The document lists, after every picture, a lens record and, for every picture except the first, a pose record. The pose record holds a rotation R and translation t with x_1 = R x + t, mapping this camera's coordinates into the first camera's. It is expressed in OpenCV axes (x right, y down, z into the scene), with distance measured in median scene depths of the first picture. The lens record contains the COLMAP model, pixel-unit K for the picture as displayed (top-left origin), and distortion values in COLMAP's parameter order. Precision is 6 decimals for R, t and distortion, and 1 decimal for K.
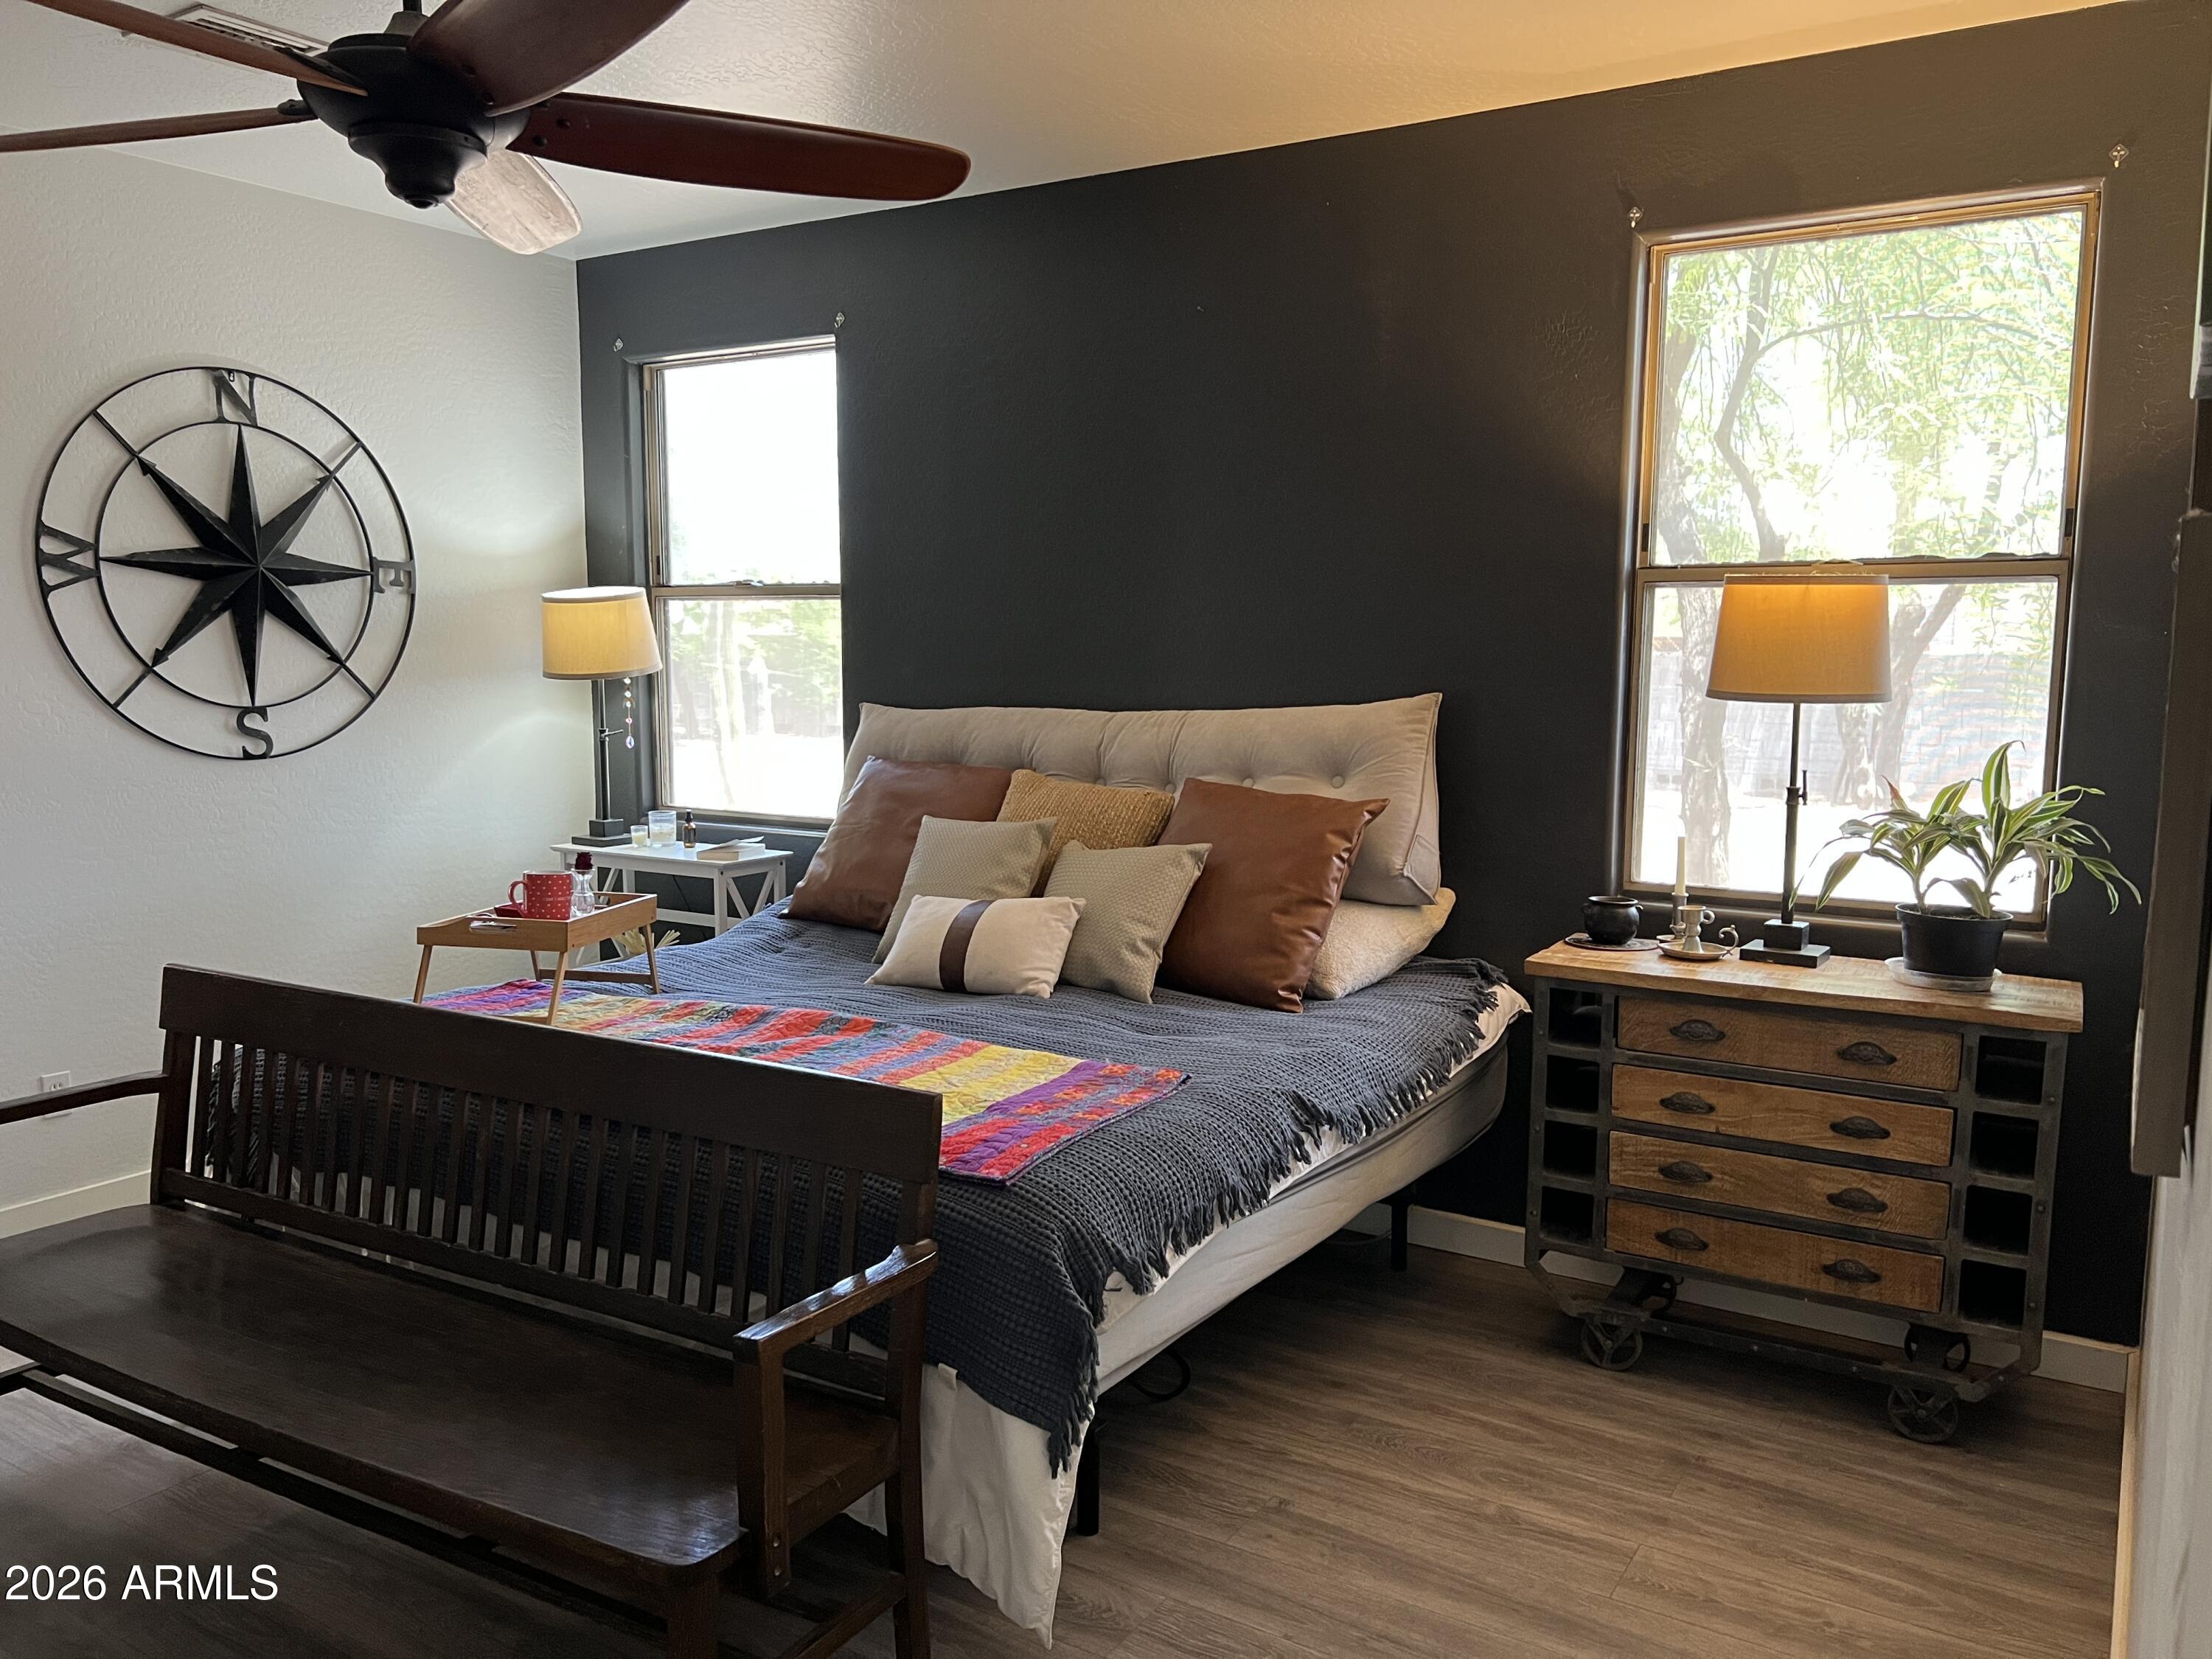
lens RADIAL K [[1668.4, 0, 1110.2], [0, 1668.4, 842.6], [0, 0, 1]] dist [0.052780, -0.063139]
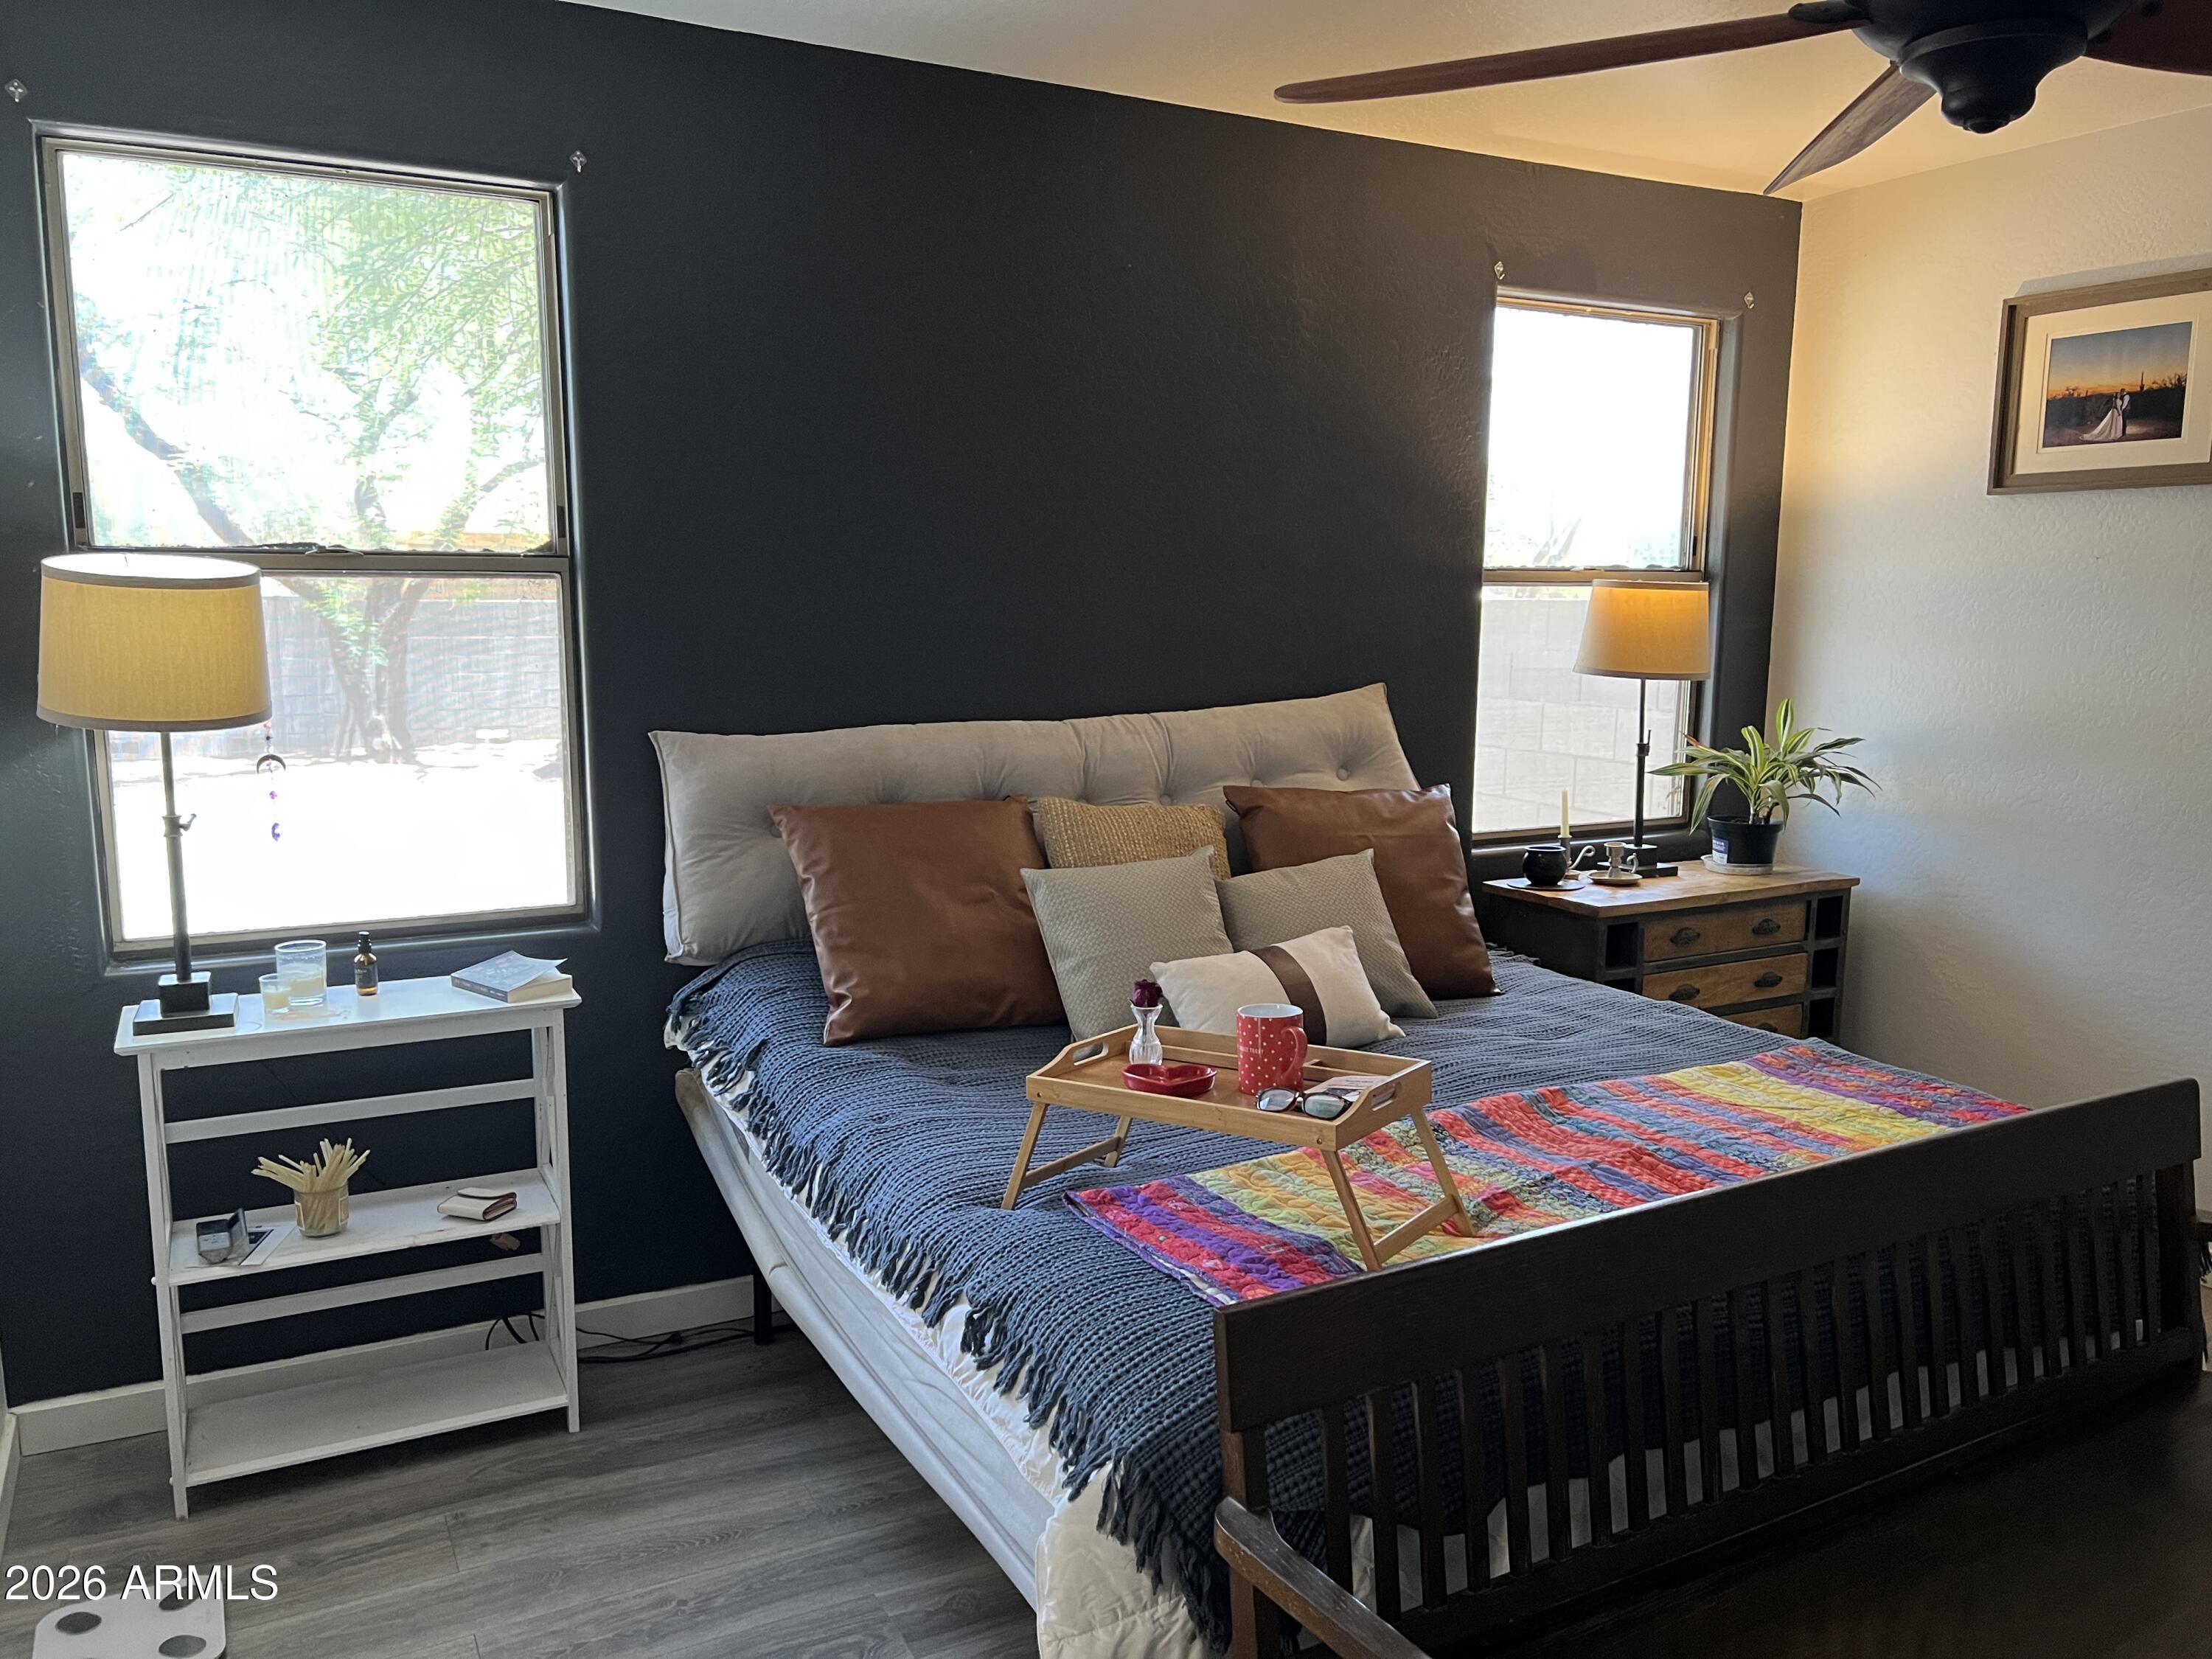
lens RADIAL K [[1668.4, 0, 1110.2], [0, 1668.4, 842.6], [0, 0, 1]] dist [0.052780, -0.063139]
pose [[0.504750, -0.124144, 0.854292, -0.862125], [0.102742, 0.991211, 0.083337, -0.099719], [-0.857130, 0.045708, 0.513069, 0.633653]]
